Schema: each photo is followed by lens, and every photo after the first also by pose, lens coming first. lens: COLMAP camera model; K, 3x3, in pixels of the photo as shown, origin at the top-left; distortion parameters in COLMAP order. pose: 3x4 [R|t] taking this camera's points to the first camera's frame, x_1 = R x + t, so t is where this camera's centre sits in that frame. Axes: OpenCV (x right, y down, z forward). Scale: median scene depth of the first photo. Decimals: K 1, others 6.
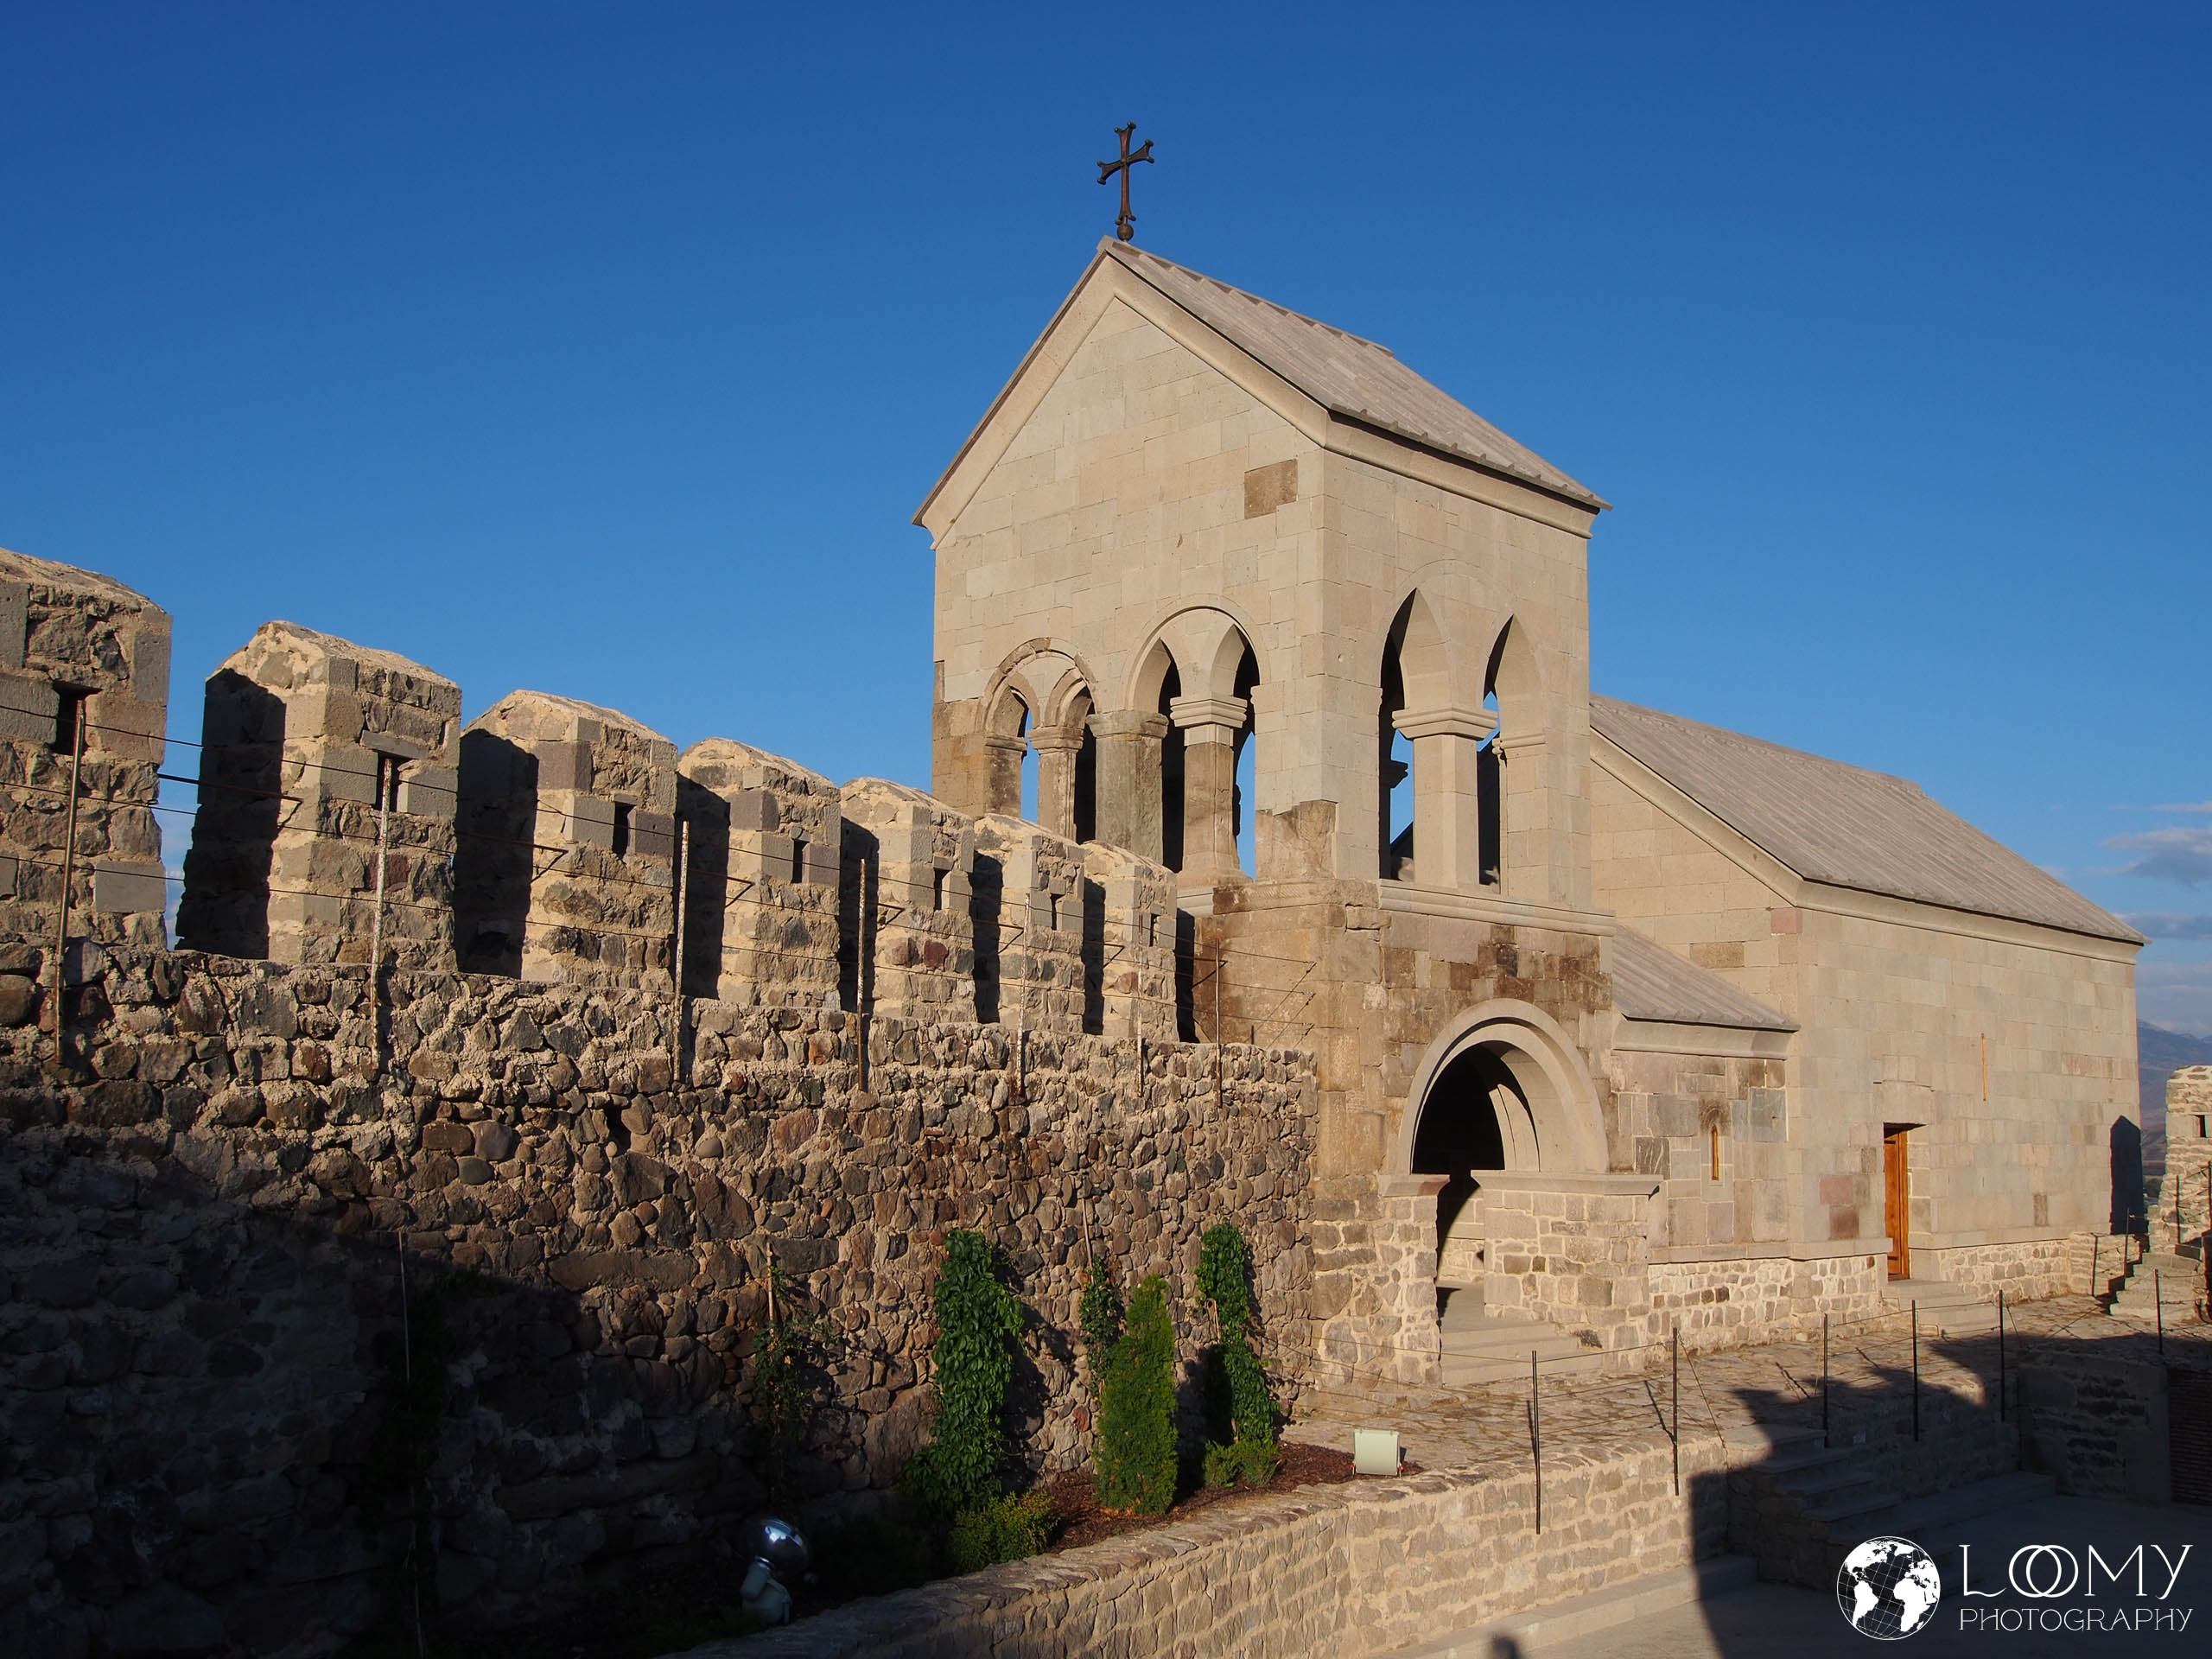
lens RADIAL K [[2083.9, 0, 1047.4], [0, 2083.9, 899.9], [0, 0, 1]] dist [0.002199, 0.000000]
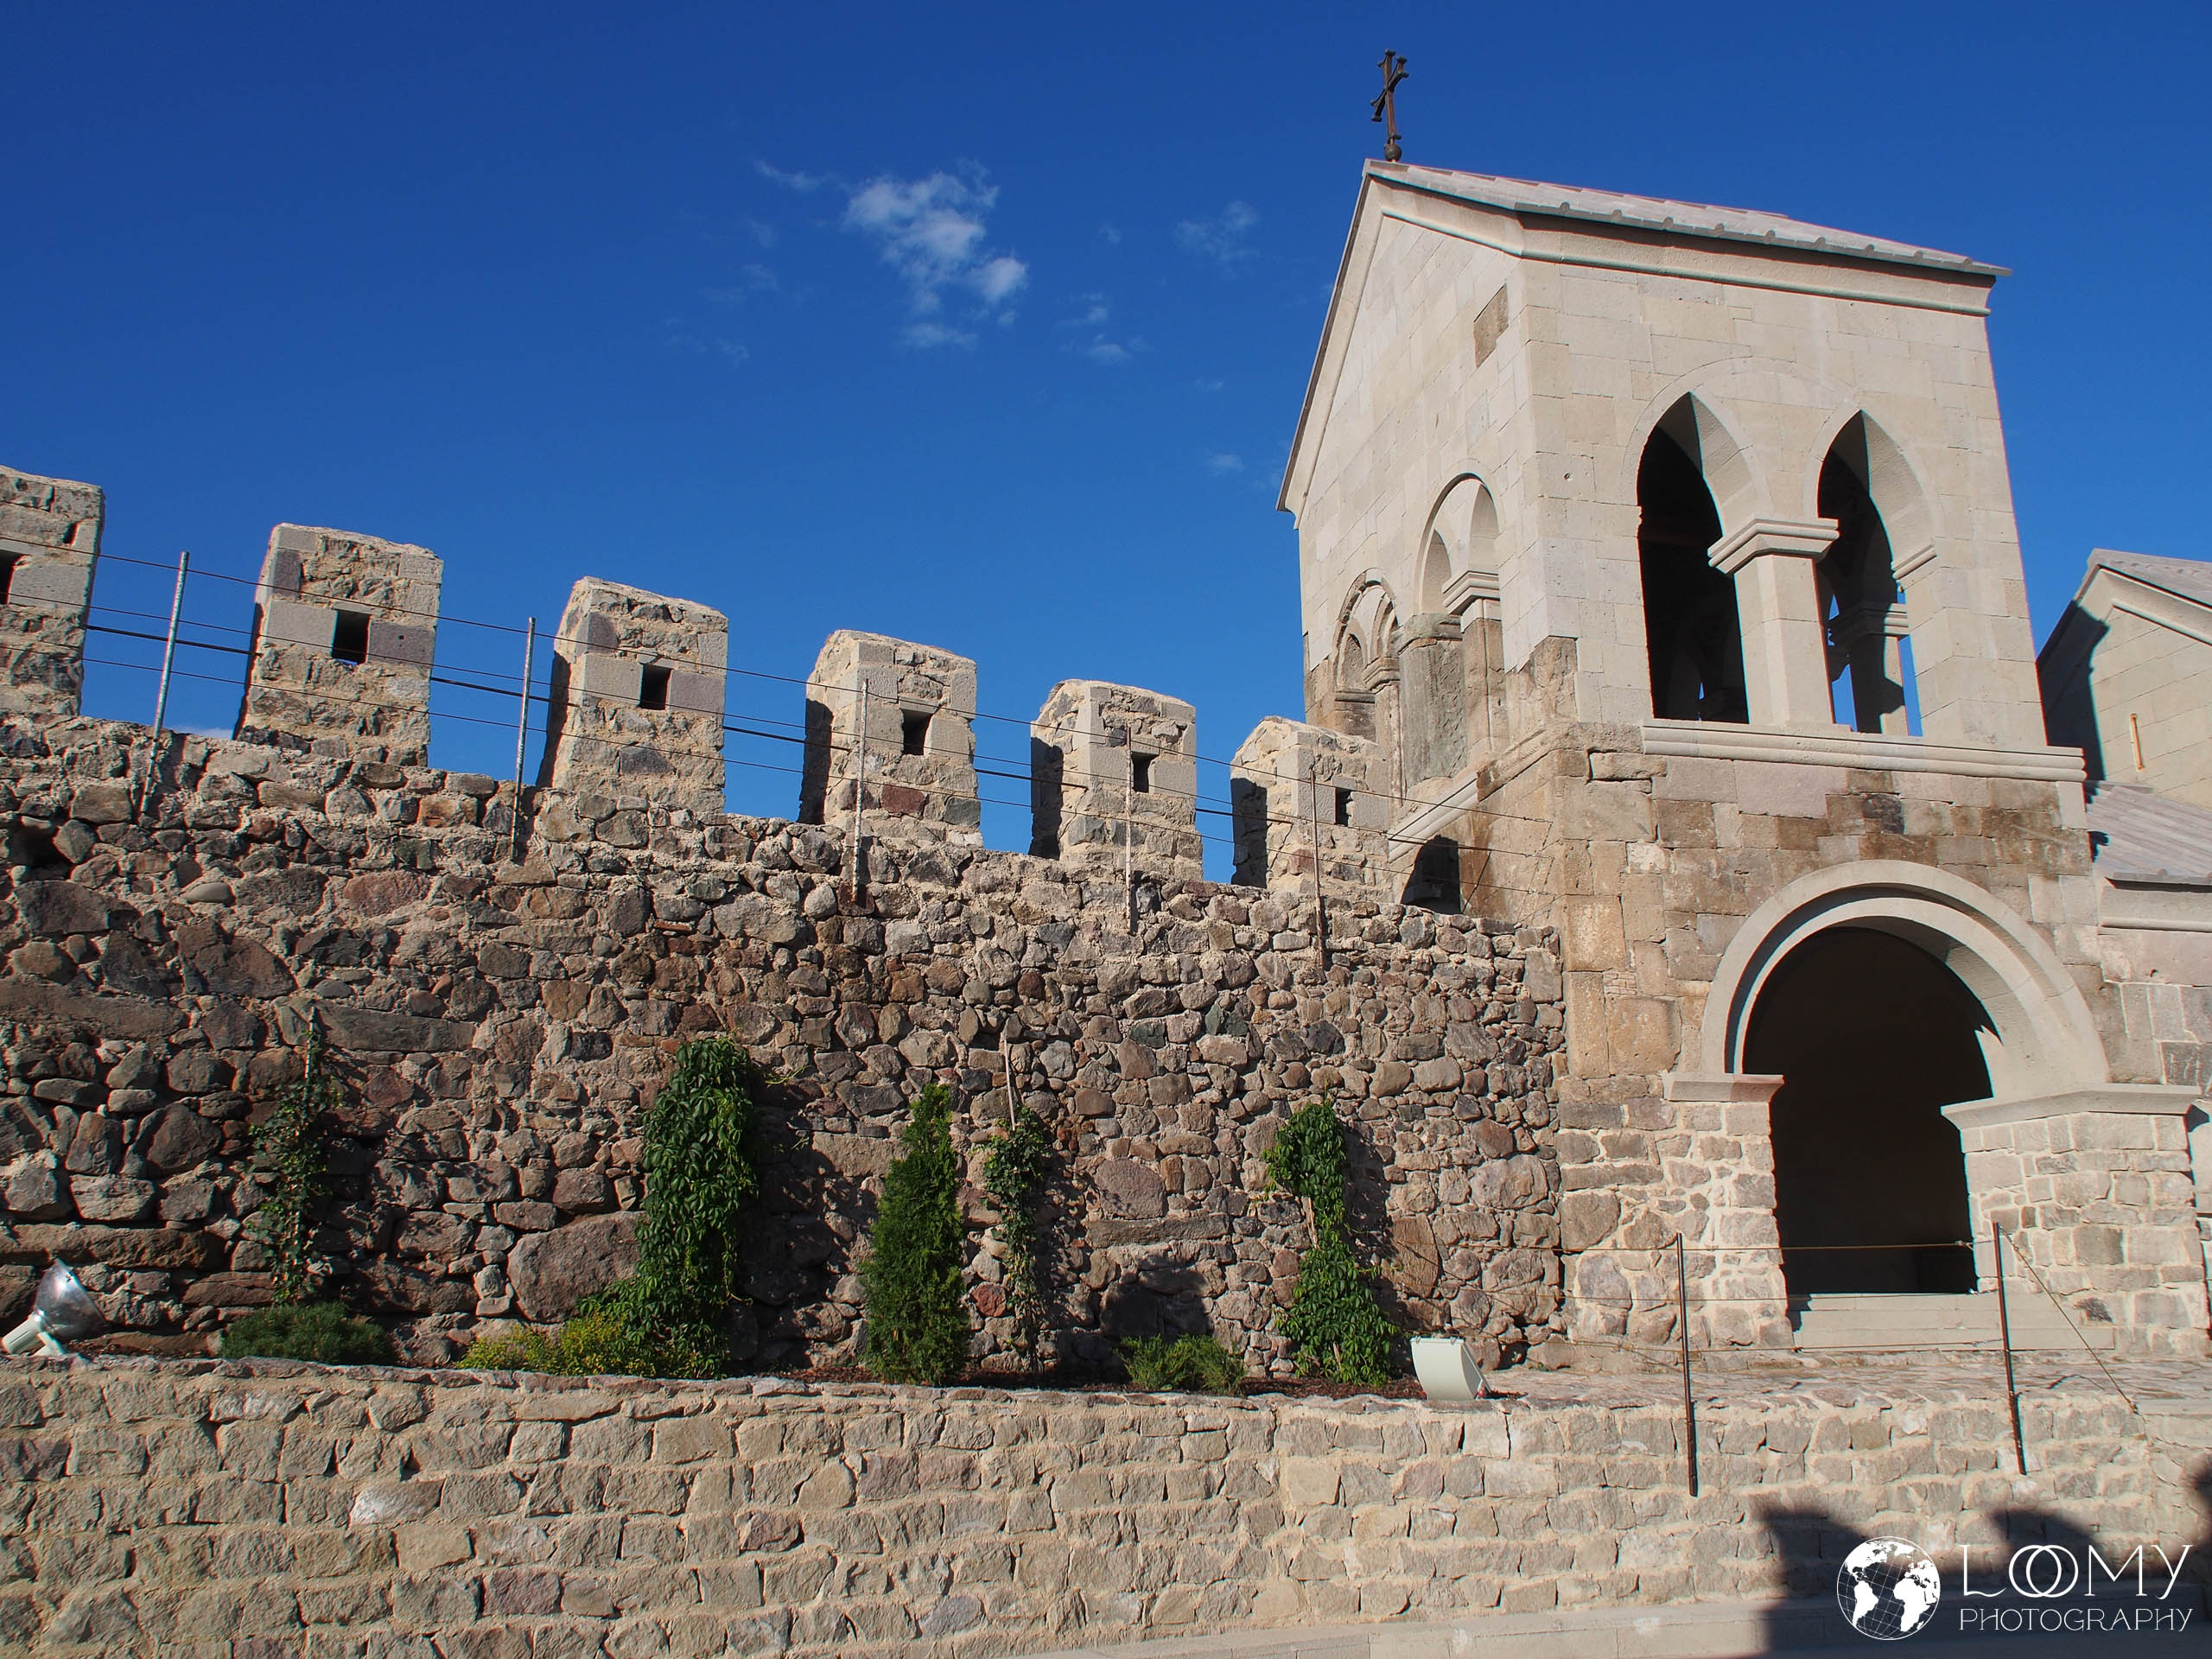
lens RADIAL K [[1759.9, 0, 1102.7], [0, 1759.9, 858.8], [0, 0, 1]] dist [-0.028626, 0.010269]
pose [[0.858015, -0.141559, -0.493733, 0.382268], [0.066781, 0.983857, -0.166031, 0.177997], [0.509265, 0.109485, 0.853617, 0.376971]]
